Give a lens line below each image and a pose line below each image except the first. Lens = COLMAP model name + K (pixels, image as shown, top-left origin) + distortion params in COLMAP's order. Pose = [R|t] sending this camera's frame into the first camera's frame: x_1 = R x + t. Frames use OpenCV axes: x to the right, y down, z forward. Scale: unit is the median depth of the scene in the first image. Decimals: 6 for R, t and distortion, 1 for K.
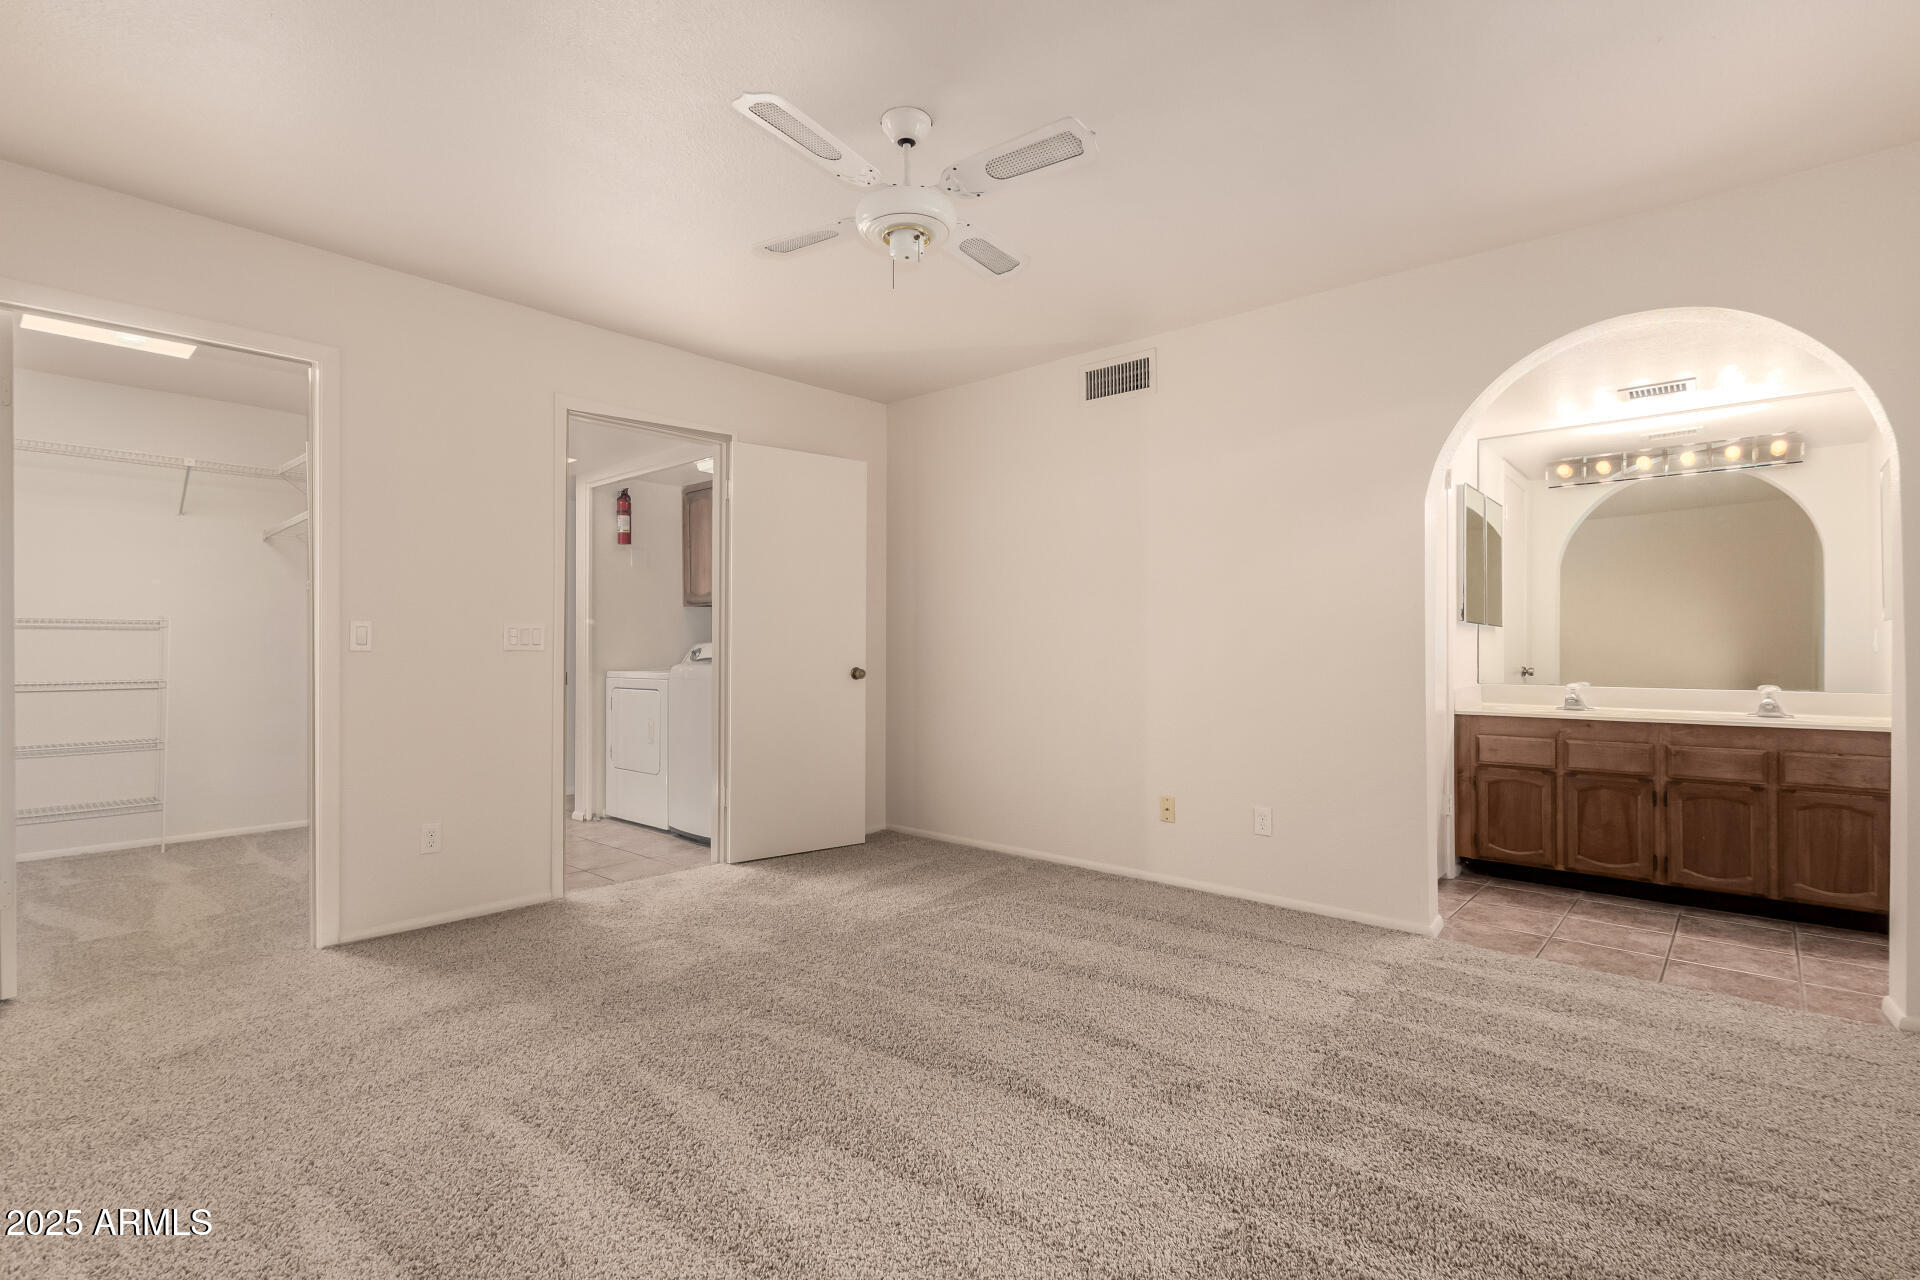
lens RADIAL K [[887.9, 0, 960.4], [0, 887.9, 626.6], [0, 0, 1]] dist [0.008716, -0.002324]
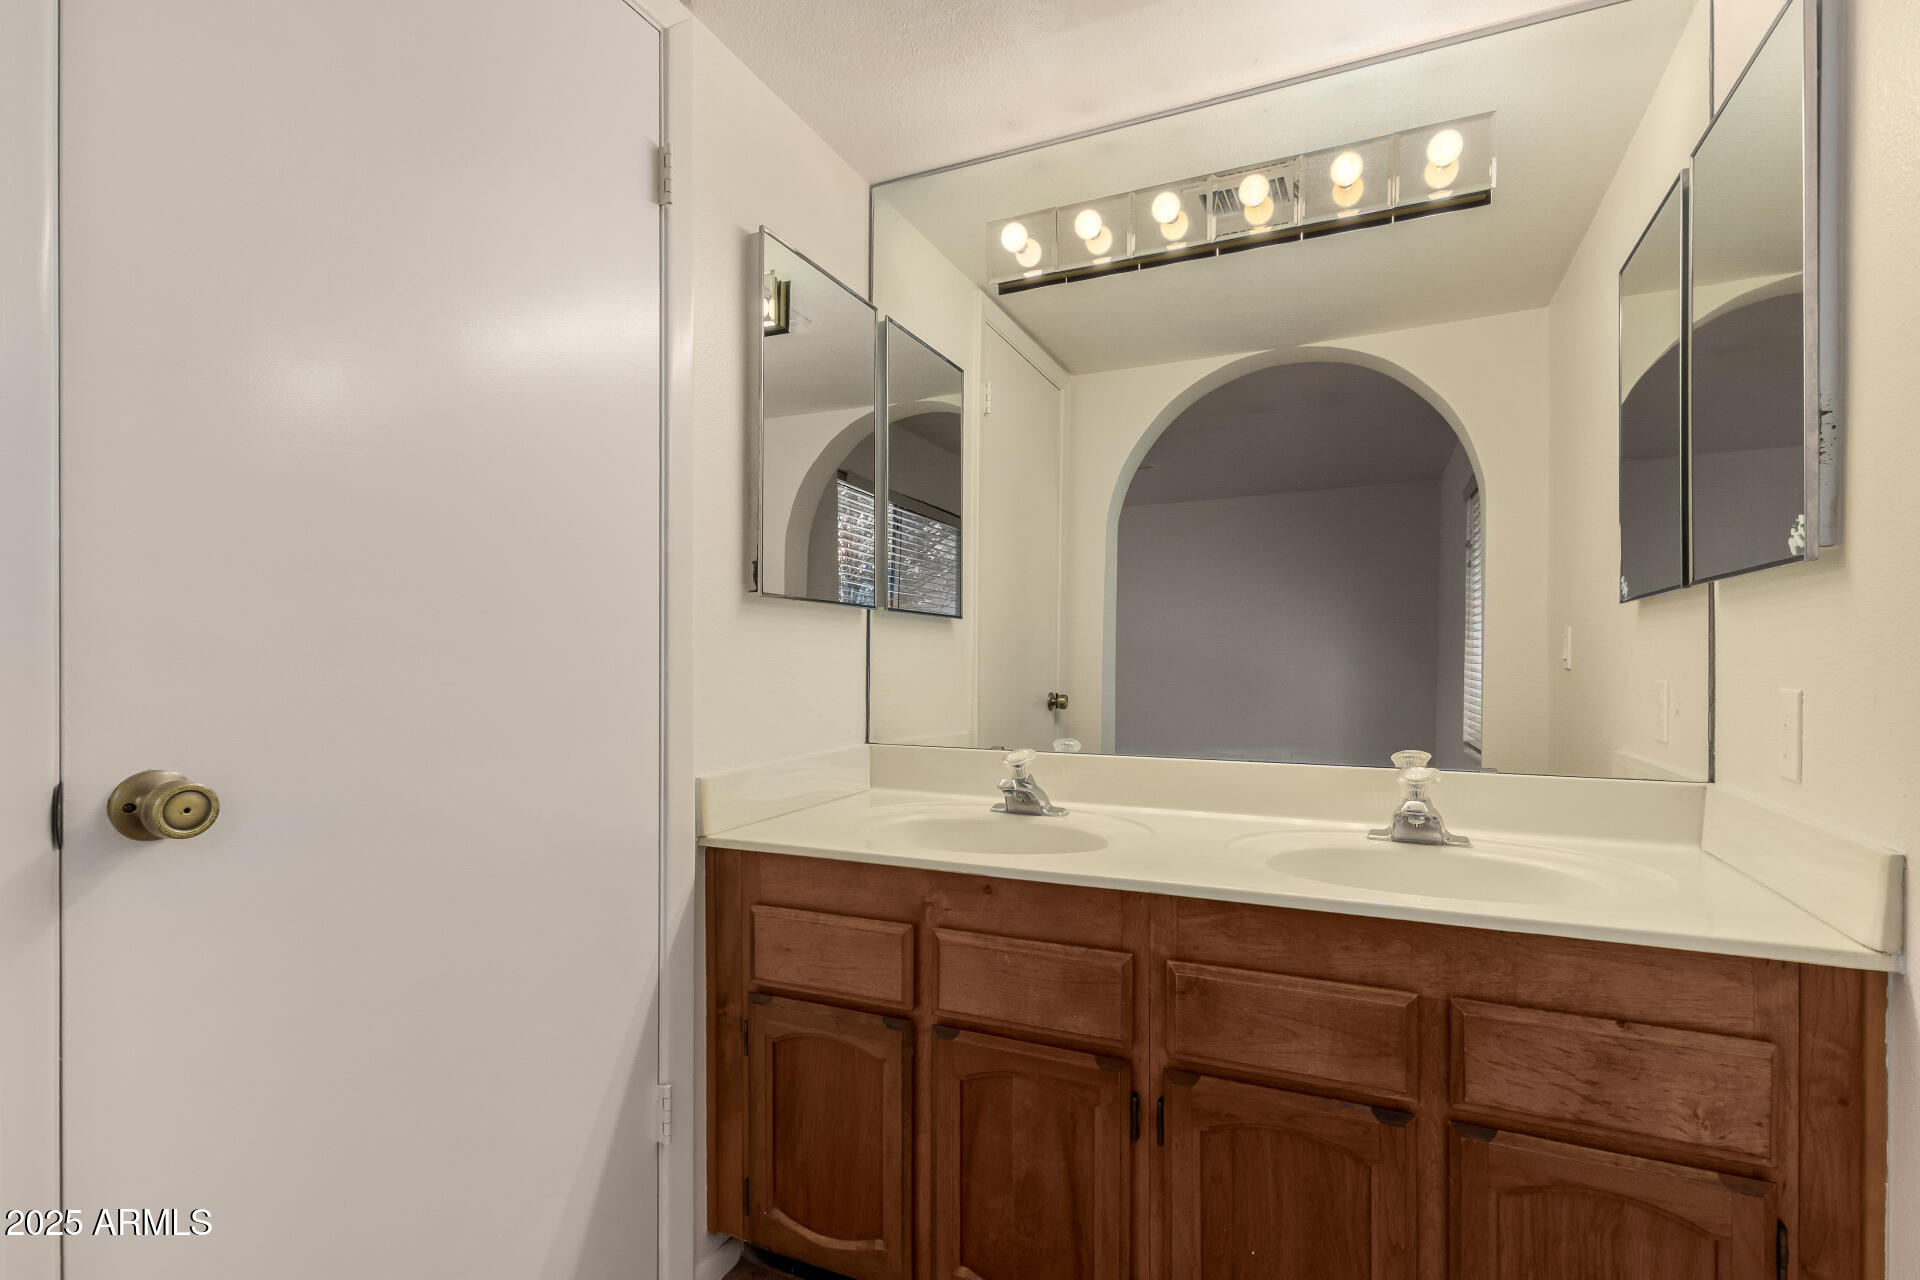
lens RADIAL K [[887.9, 0, 956.6], [0, 887.9, 646.3], [0, 0, 1]] dist [0.008716, -0.002324]
pose [[0.961503, -0.000544, 0.274795, 0.624826], [-0.002894, 0.999923, 0.012106, 0.013287], [-0.274780, -0.012435, 0.961427, 0.703544]]
